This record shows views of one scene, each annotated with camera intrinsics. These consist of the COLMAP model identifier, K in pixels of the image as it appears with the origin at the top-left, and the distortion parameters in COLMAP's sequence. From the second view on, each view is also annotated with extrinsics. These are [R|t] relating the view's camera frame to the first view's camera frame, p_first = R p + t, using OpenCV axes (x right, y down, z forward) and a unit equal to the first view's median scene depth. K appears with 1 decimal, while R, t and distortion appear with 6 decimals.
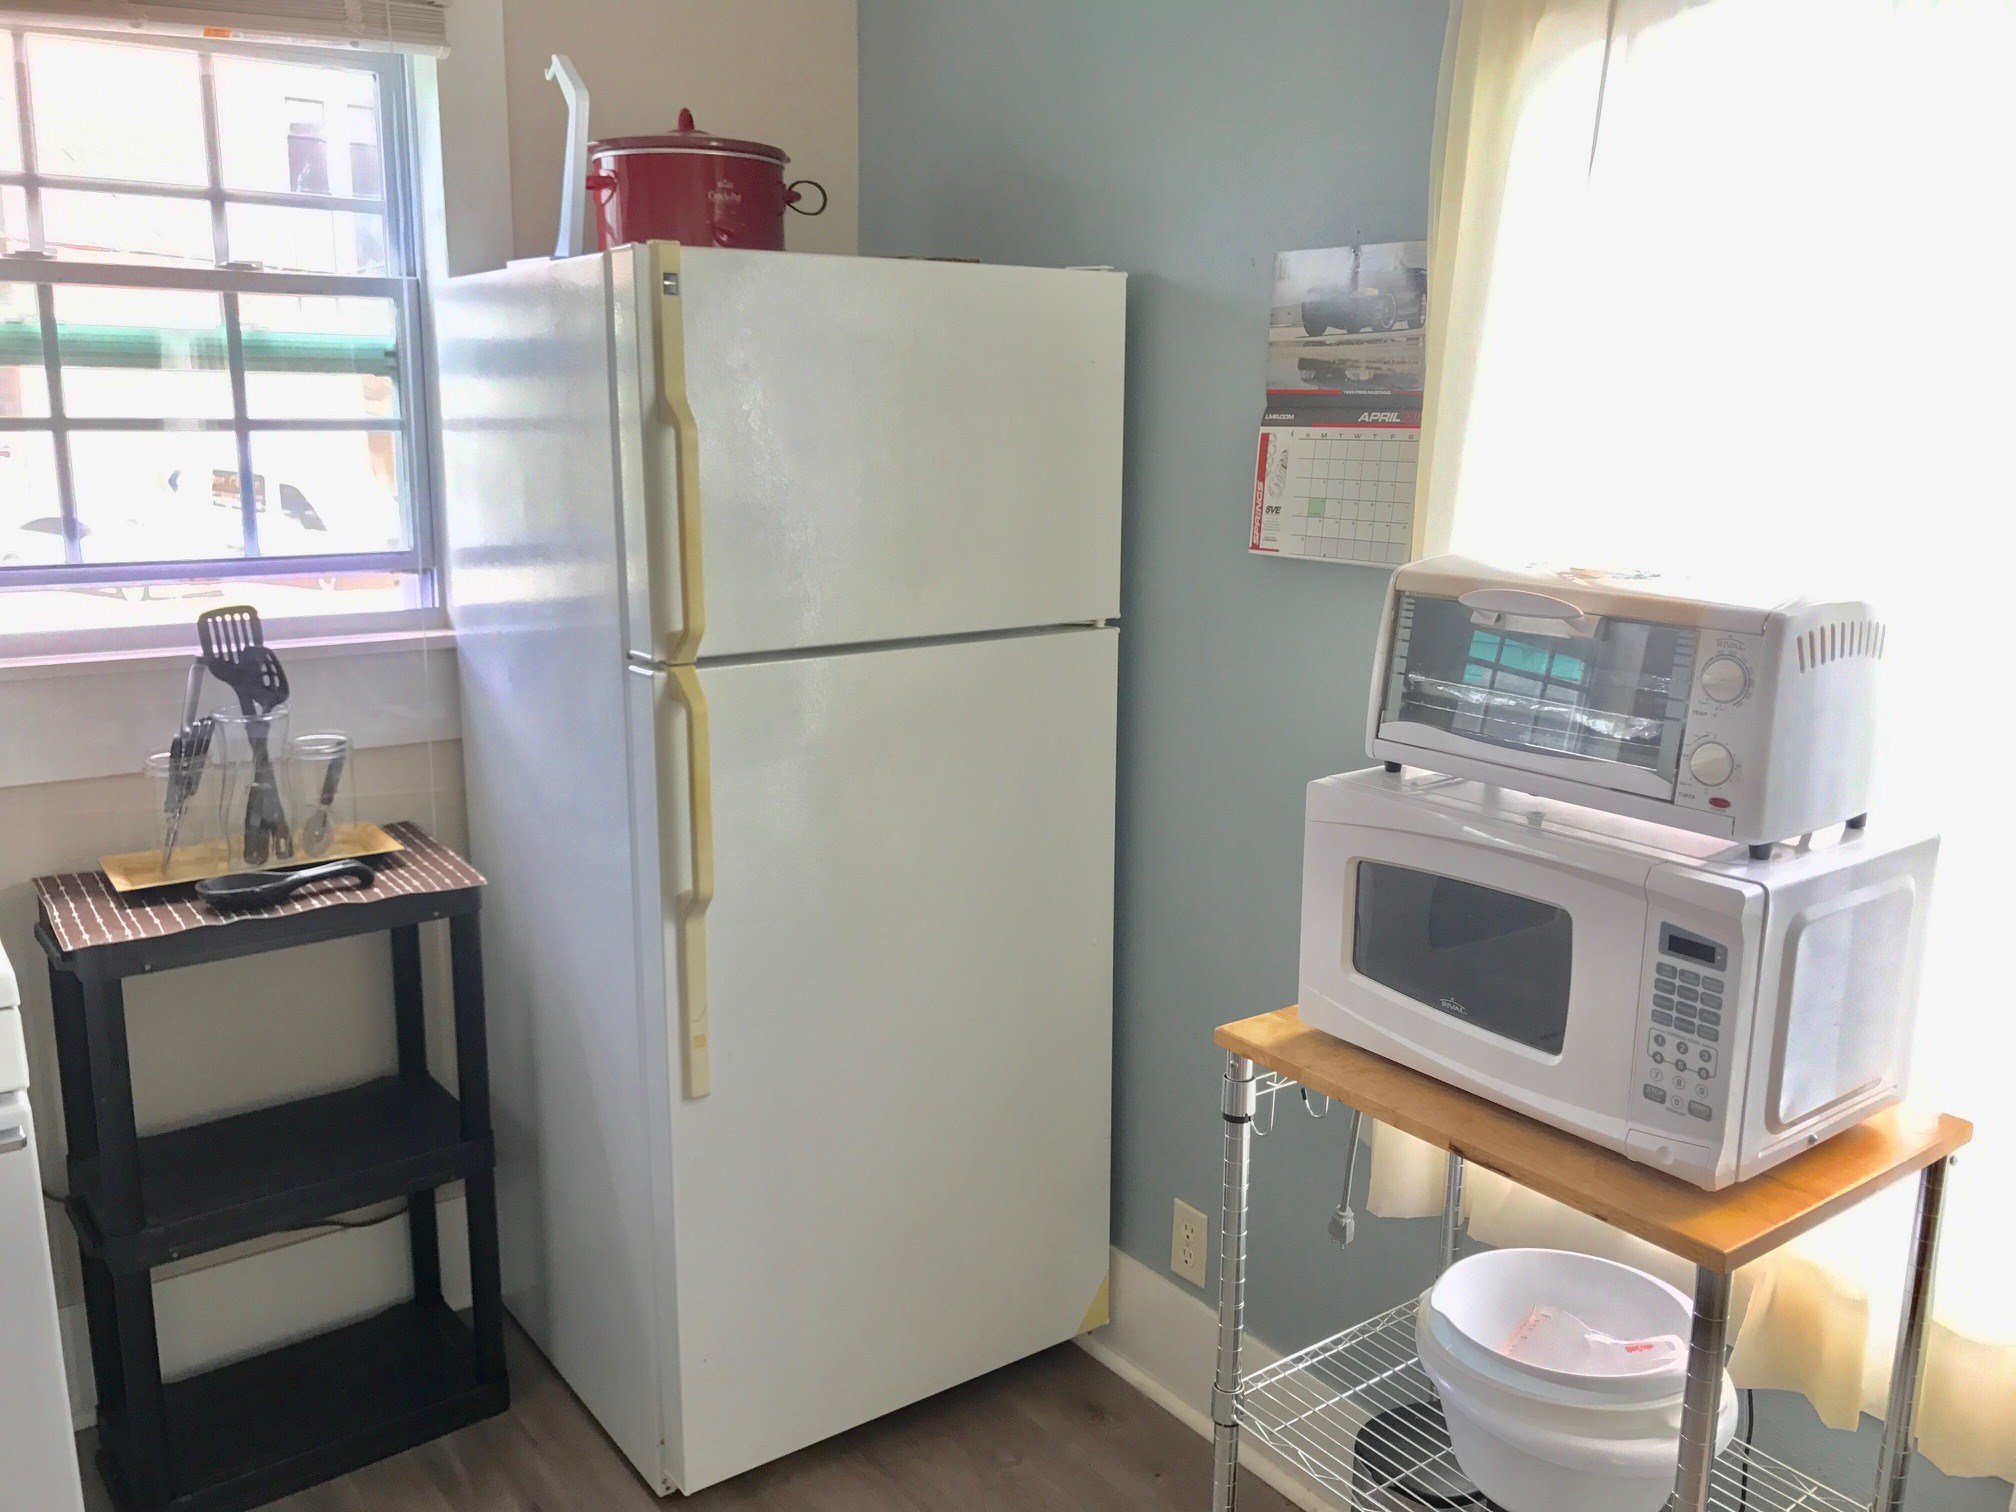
lens RADIAL K [[1735.6, 0, 1008.0], [0, 1735.6, 756.0], [0, 0, 1]] dist [0.015048, 0.010028]
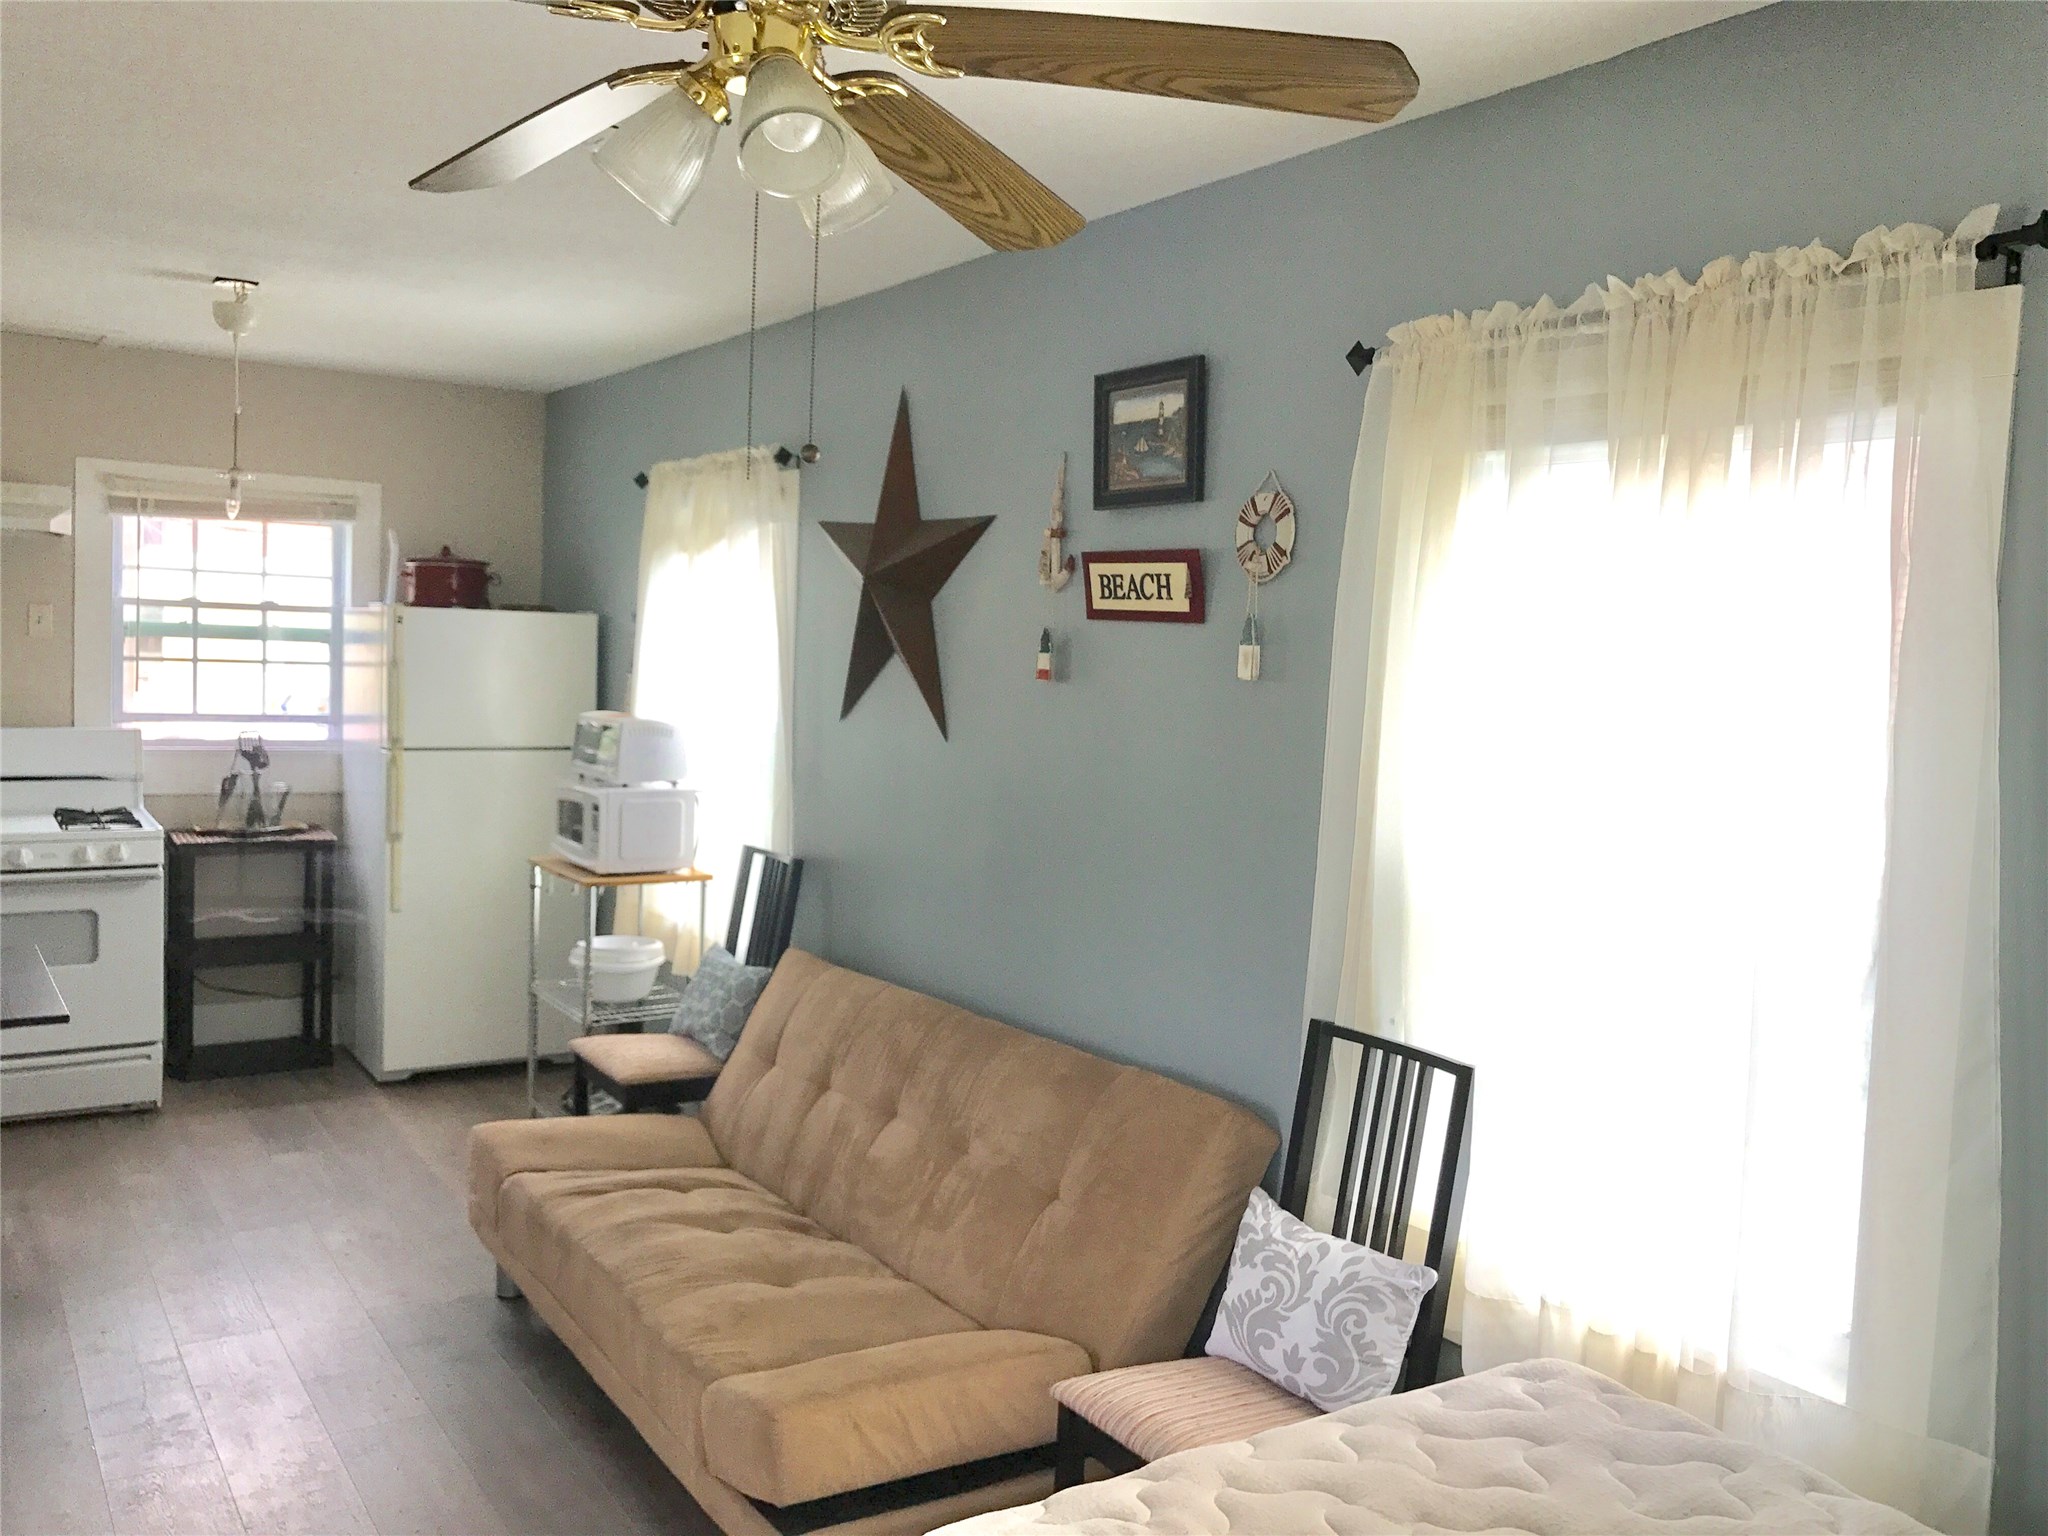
lens RADIAL K [[1763.2, 0, 1024.0], [0, 1763.2, 768.0], [0, 0, 1]] dist [0.015048, 0.010028]
pose [[0.998147, 0.036235, -0.048884, 0.826007], [-0.042759, 0.989257, -0.139792, 0.286212], [0.043293, 0.141624, 0.988973, -1.532666]]
